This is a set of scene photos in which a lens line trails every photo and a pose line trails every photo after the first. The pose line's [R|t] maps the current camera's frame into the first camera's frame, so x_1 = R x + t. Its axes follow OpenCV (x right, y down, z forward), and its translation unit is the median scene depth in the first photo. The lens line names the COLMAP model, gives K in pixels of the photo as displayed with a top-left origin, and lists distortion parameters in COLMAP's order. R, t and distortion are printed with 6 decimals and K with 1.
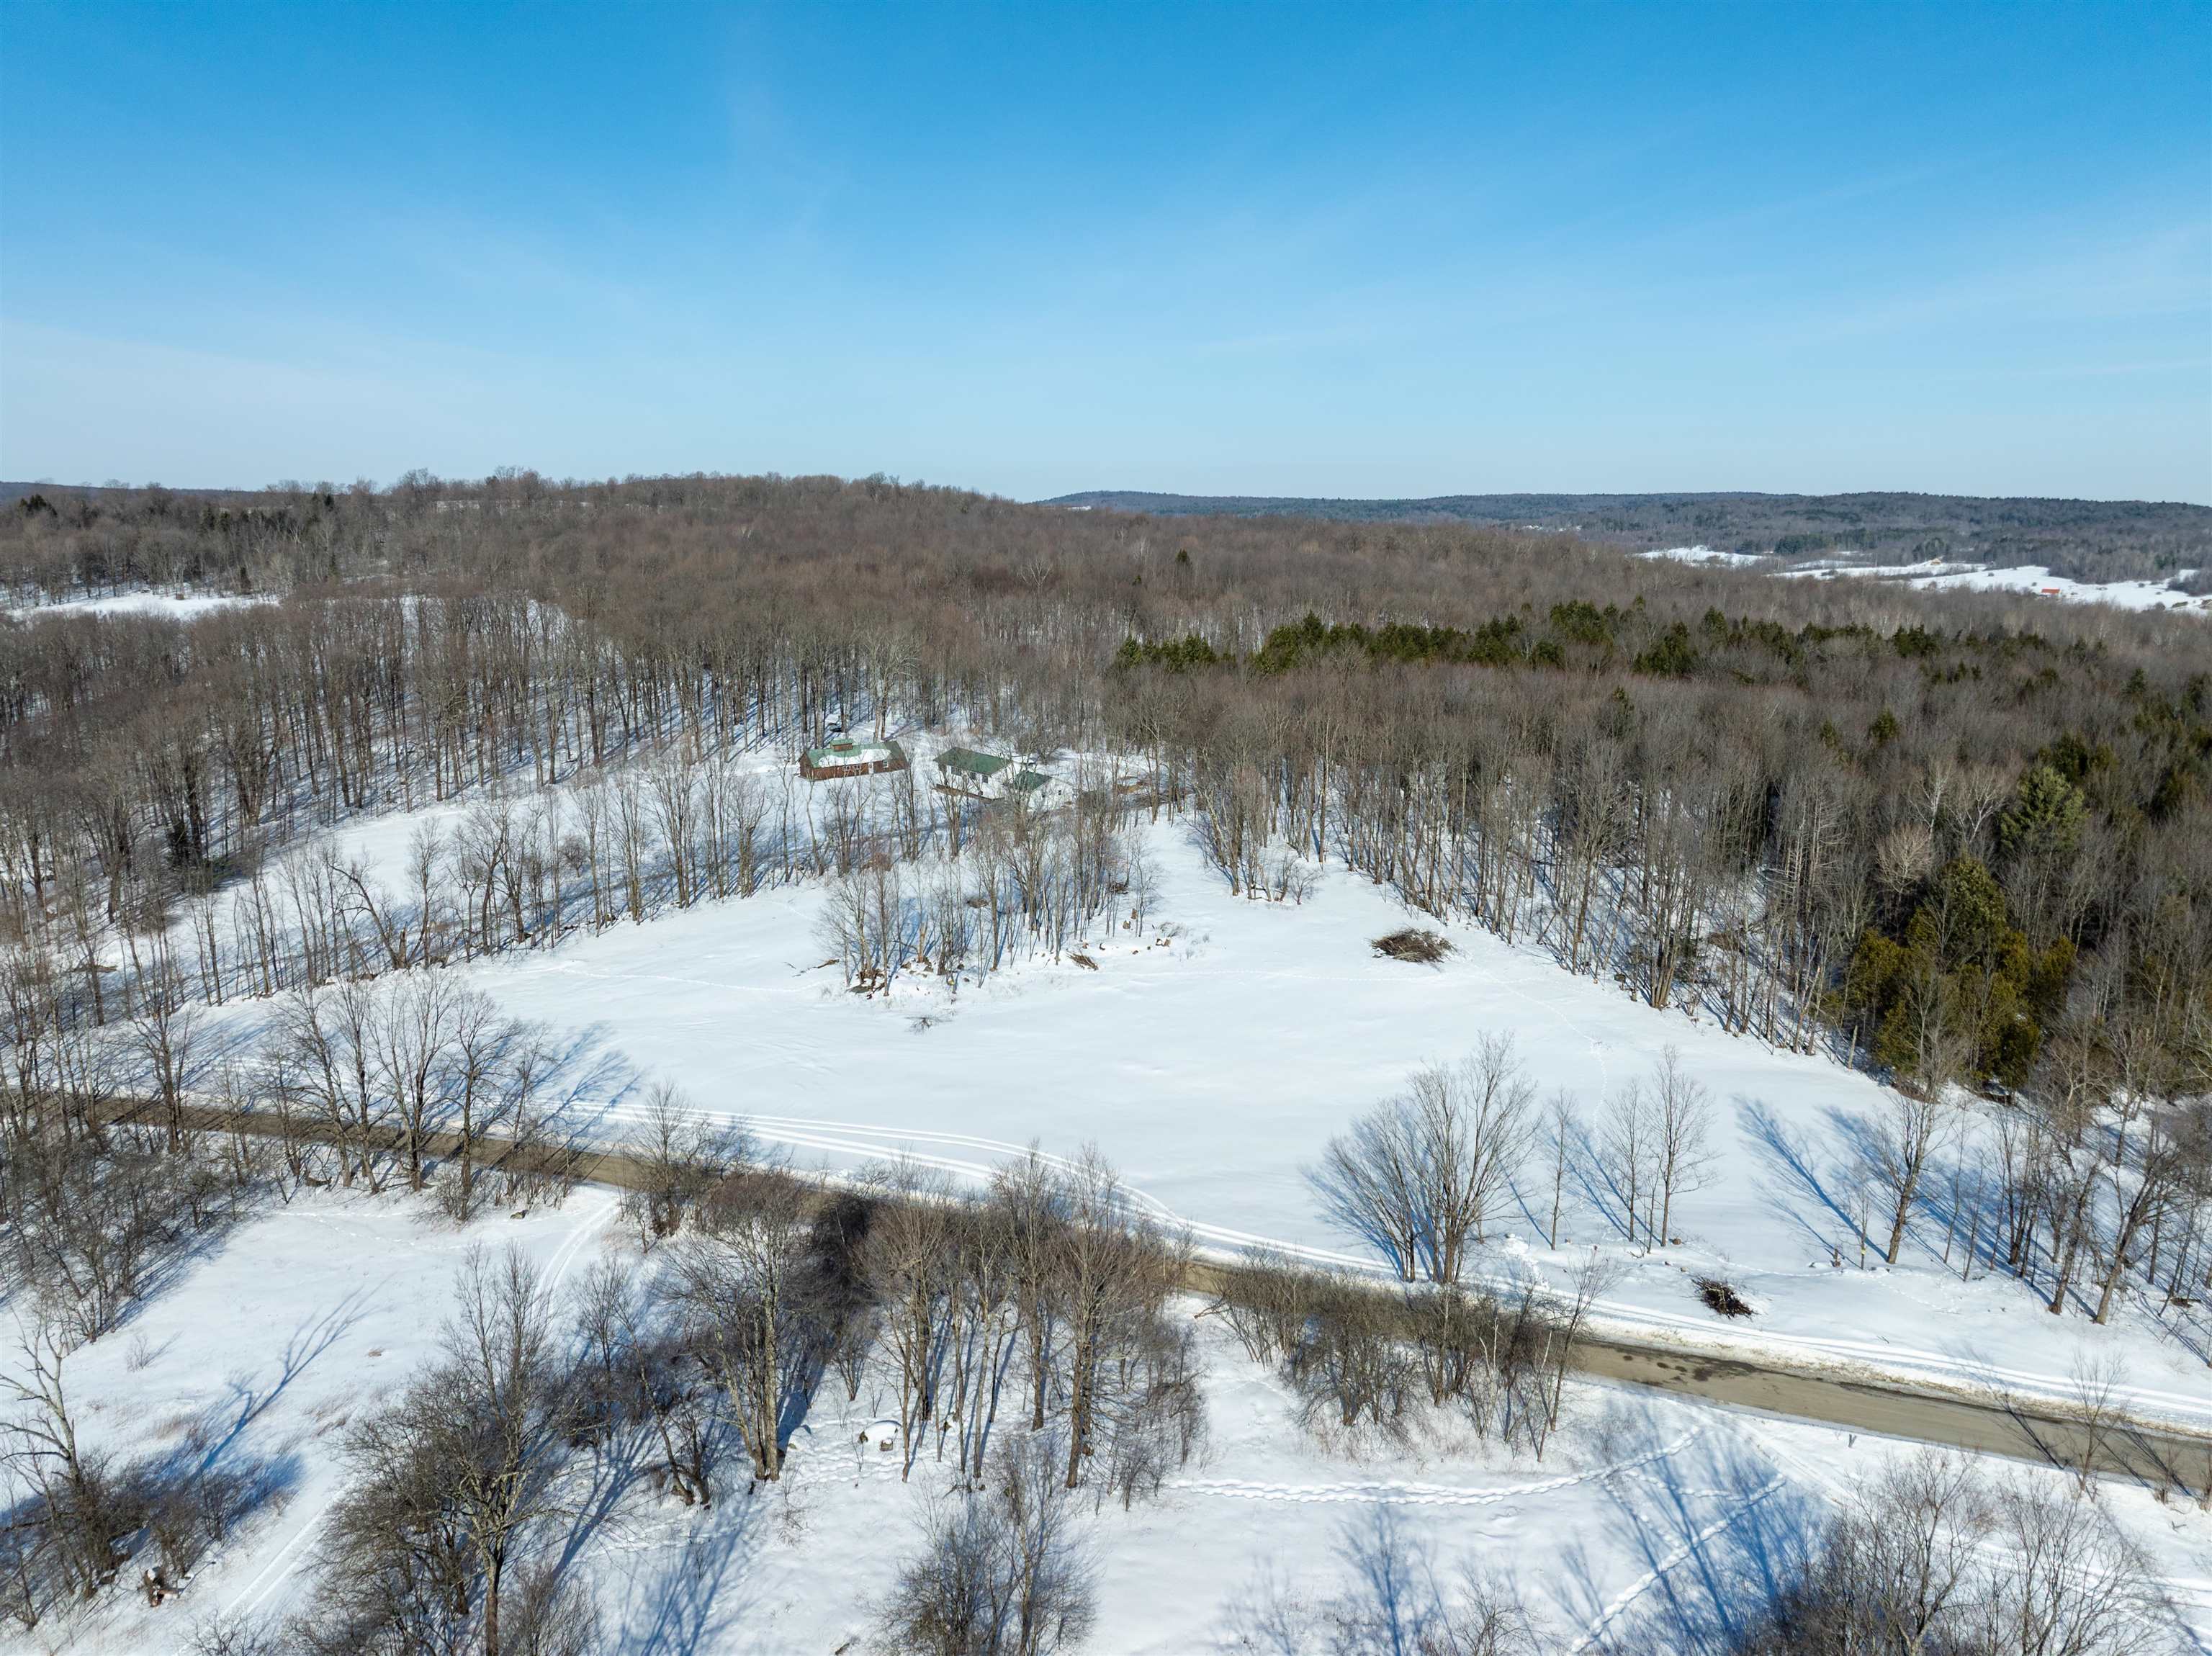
lens RADIAL K [[1559.7, 0, 1083.7], [0, 1559.7, 828.7], [0, 0, 1]] dist [-0.048782, 0.004727]
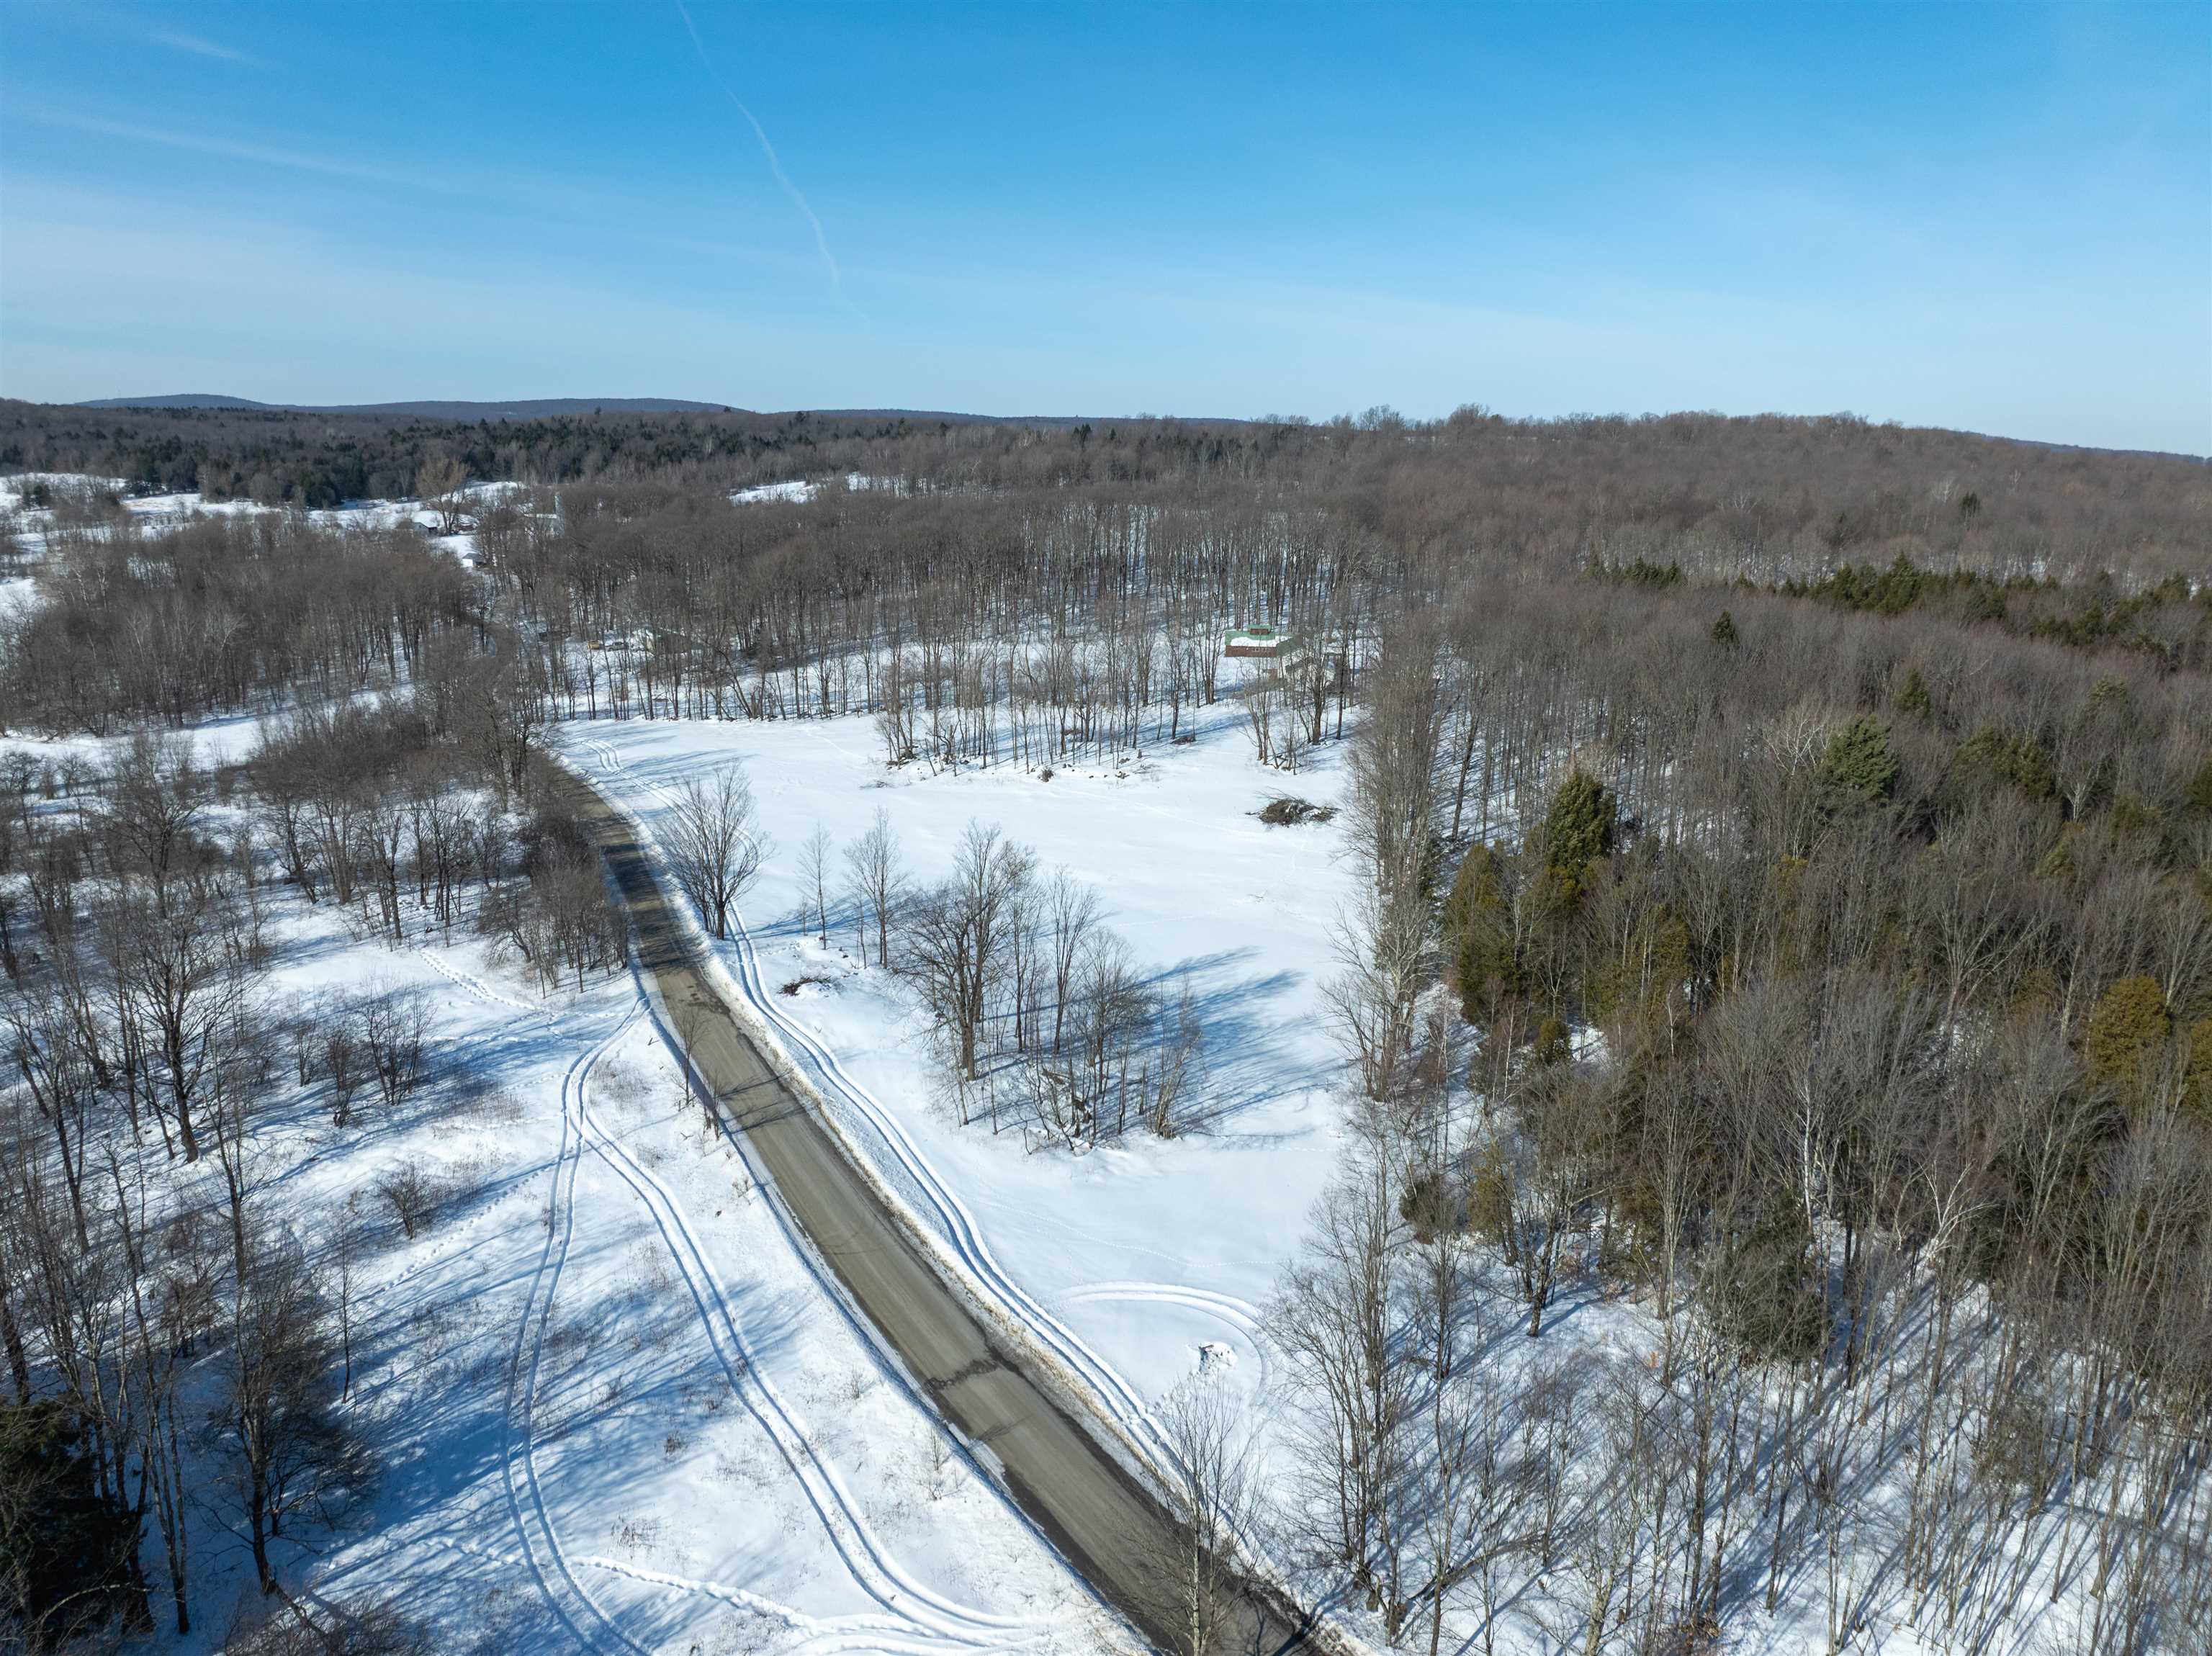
lens RADIAL K [[1561.9, 0, 1106.0], [0, 1561.9, 828.0], [0, 0, 1]] dist [-0.043018, 0.004352]
pose [[0.732413, 0.167673, -0.659892, 0.588376], [-0.147777, 0.985246, 0.086325, 0.007876], [0.664630, 0.034291, 0.746385, 0.069327]]
